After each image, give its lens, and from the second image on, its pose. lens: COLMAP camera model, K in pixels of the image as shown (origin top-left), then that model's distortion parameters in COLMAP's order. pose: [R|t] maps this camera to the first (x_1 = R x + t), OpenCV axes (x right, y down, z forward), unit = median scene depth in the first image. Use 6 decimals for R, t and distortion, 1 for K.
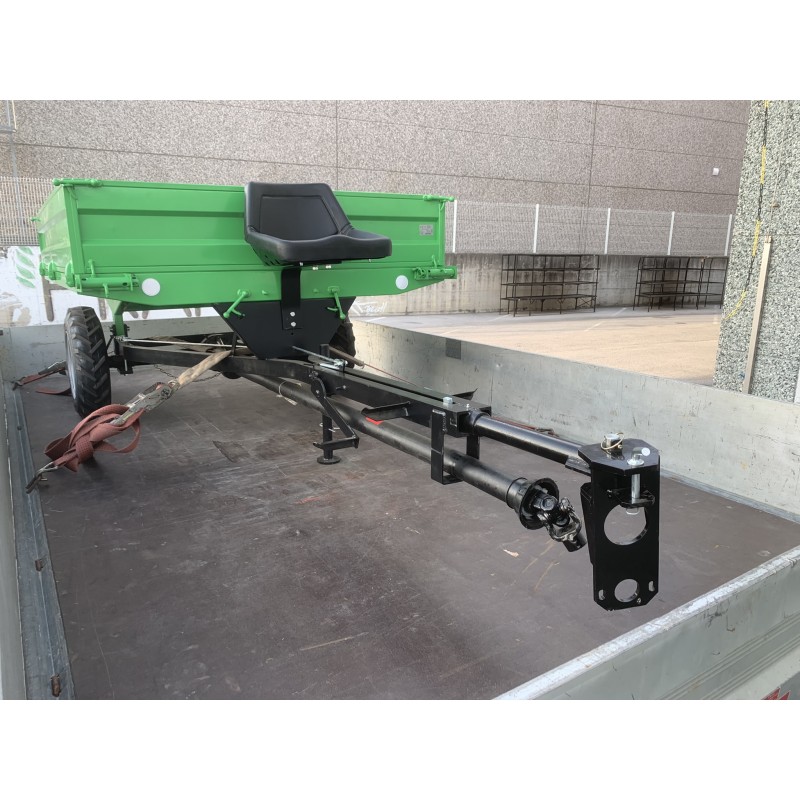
lens RADIAL K [[648.4, 0, 400.0], [0, 648.4, 418.9], [0, 0, 1]] dist [0.003124, 0.003712]
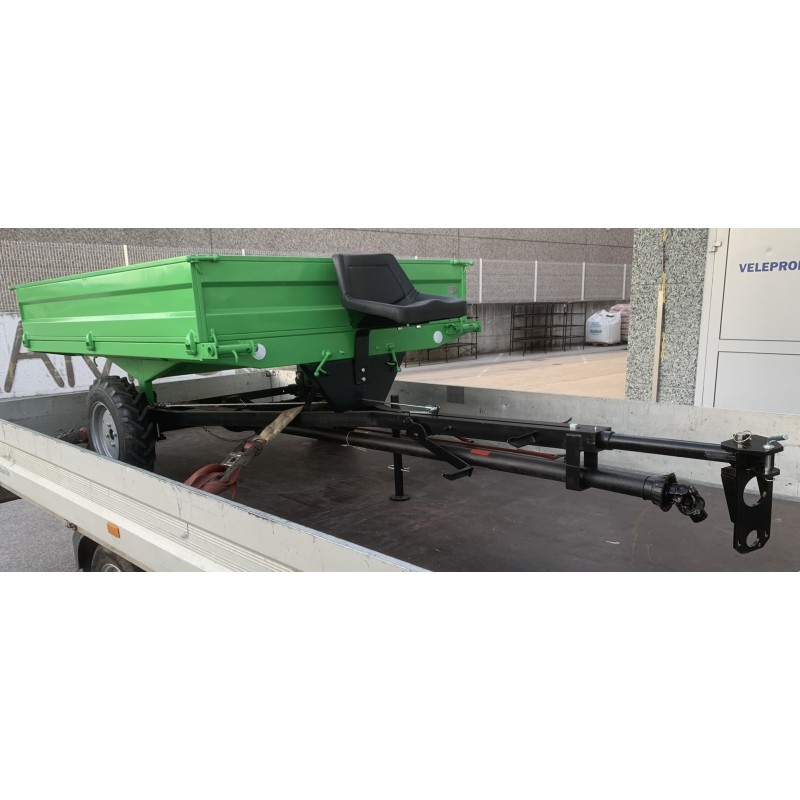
lens RADIAL K [[686.7, 0, 400.8], [0, 686.7, 481.2], [0, 0, 1]] dist [0.090071, -0.237993]
pose [[0.964065, -0.096377, 0.247568, -0.344368], [0.096105, 0.995284, 0.013210, 0.016642], [-0.247674, 0.011057, 0.968780, -0.138448]]
